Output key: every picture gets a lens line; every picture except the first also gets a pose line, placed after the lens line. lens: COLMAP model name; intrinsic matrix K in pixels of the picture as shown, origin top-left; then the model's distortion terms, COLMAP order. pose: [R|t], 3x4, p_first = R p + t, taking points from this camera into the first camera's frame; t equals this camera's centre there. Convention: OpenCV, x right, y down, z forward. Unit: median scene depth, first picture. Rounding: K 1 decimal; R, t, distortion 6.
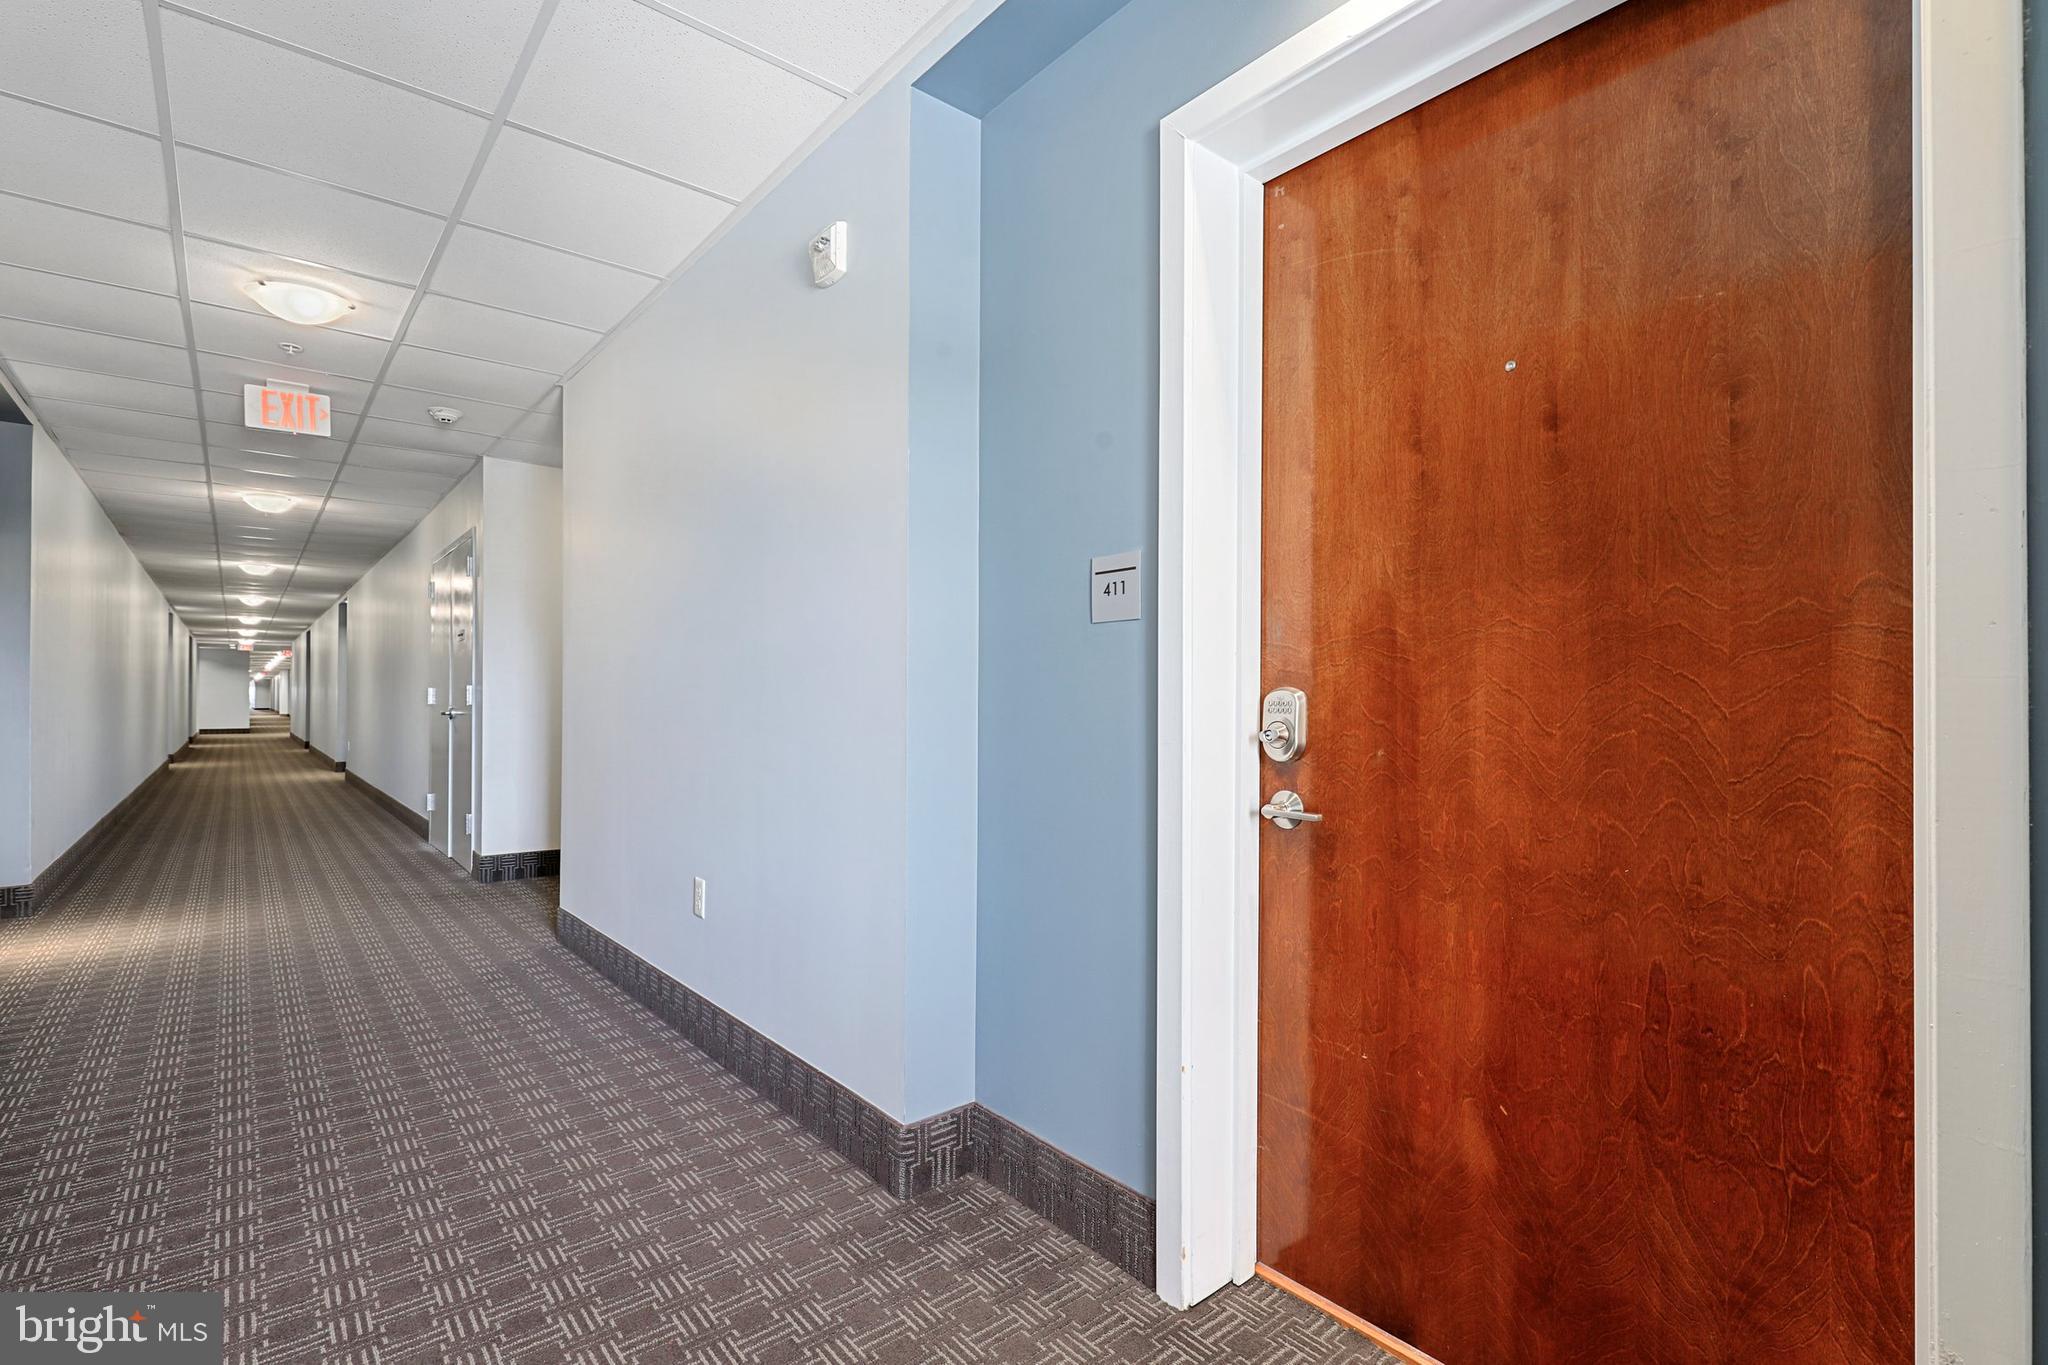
lens RADIAL K [[946.7, 0, 1023.0], [0, 946.7, 692.6], [0, 0, 1]] dist [-0.000136, 0.000061]
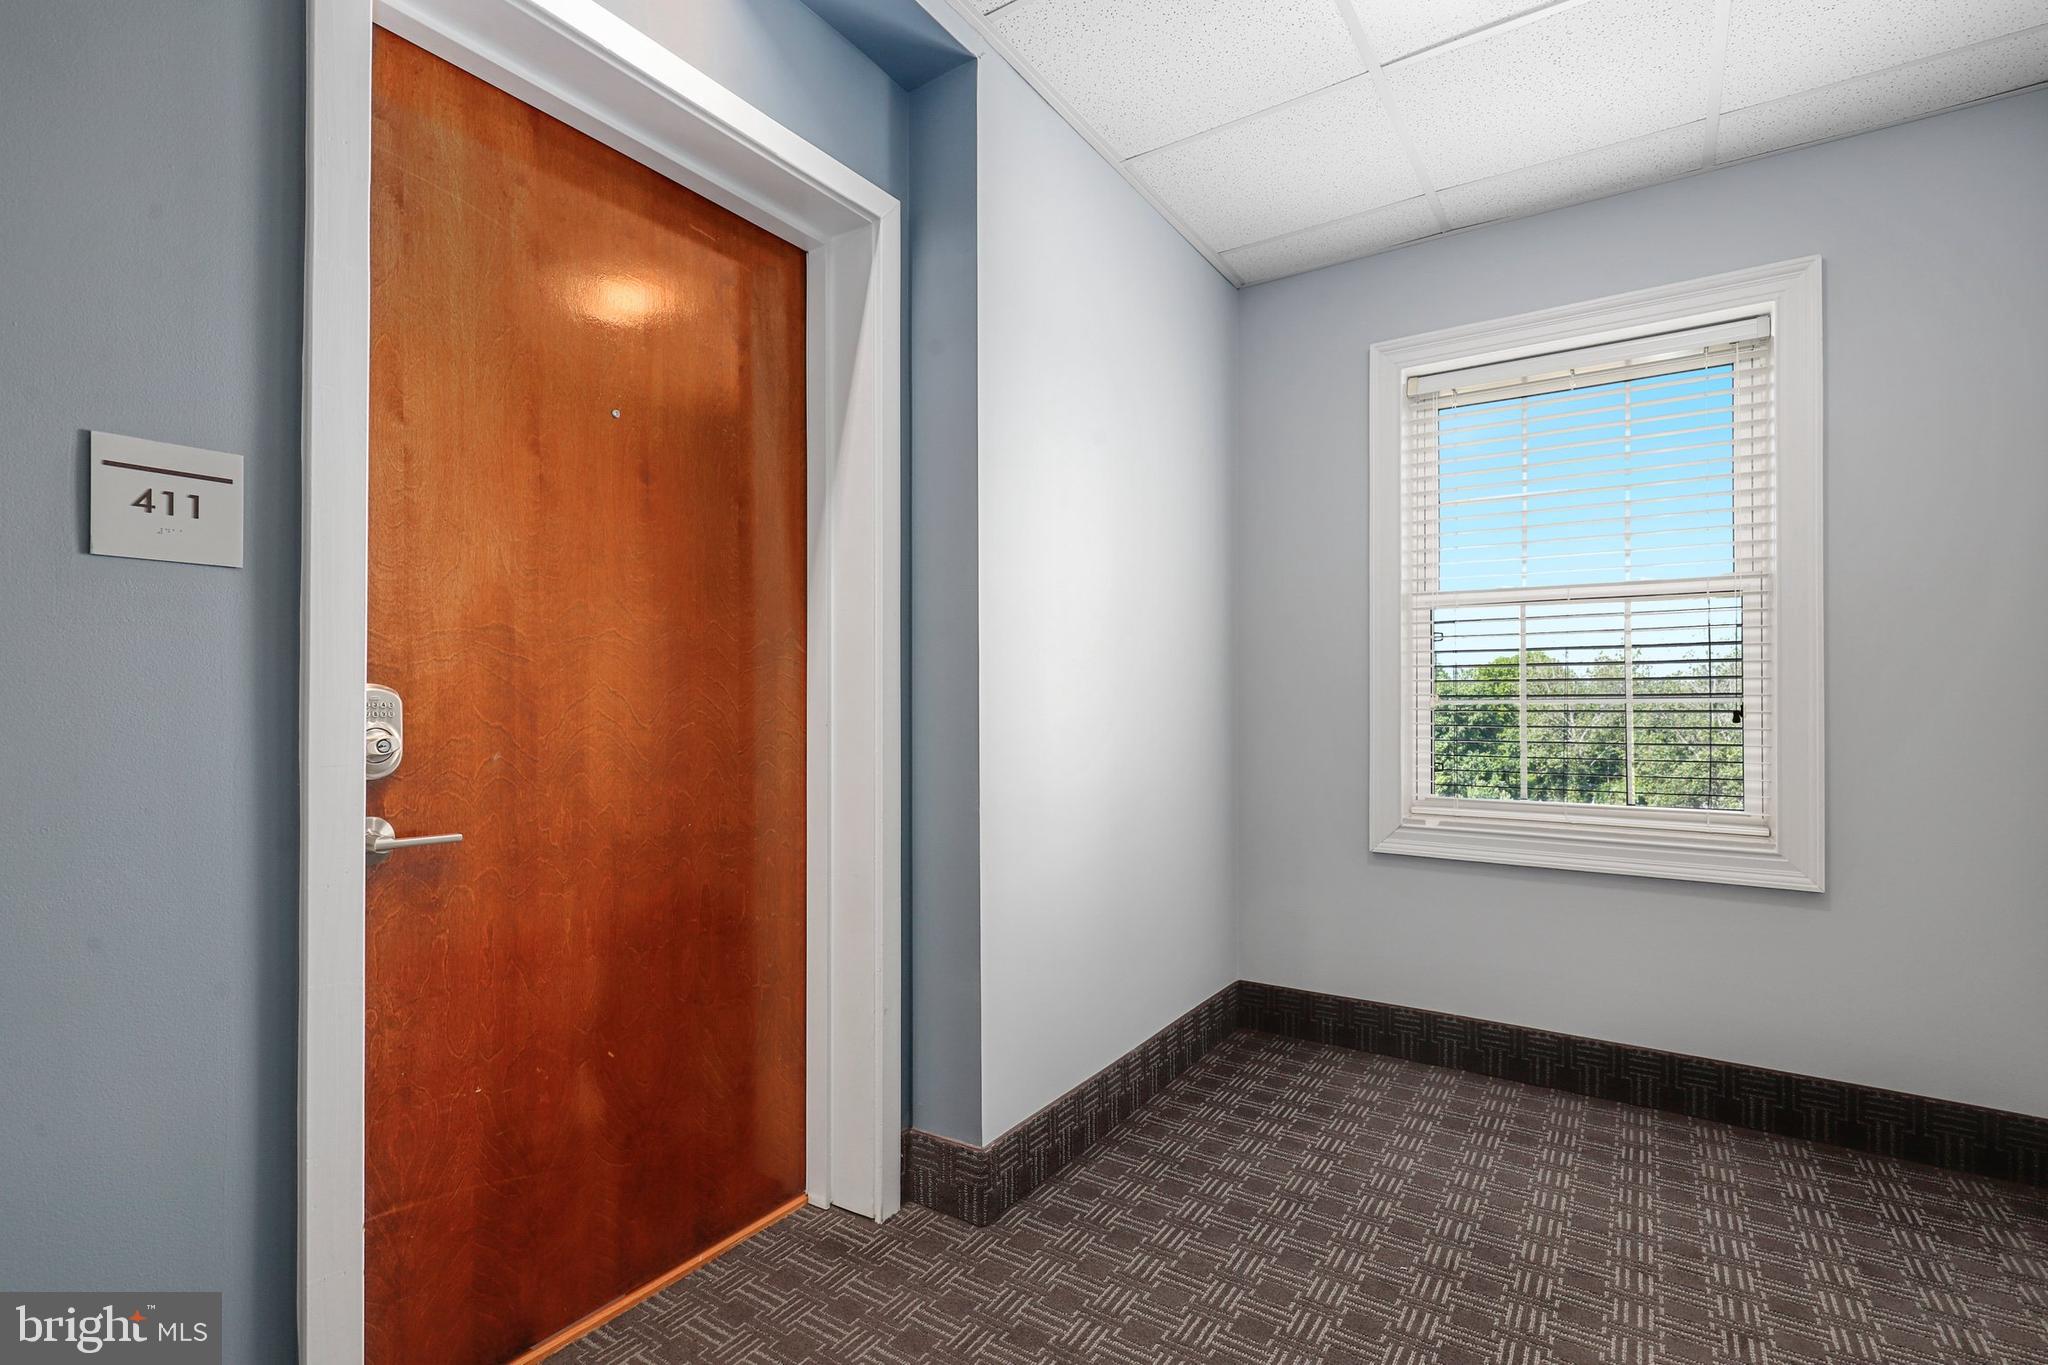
lens RADIAL K [[946.7, 0, 1023.0], [0, 946.7, 692.6], [0, 0, 1]] dist [-0.000136, 0.000061]
pose [[-0.284092, 0.004448, 0.958787, -0.695902], [-0.010682, 0.999912, -0.007804, 0.001783], [-0.958738, -0.012459, -0.284019, 0.791991]]
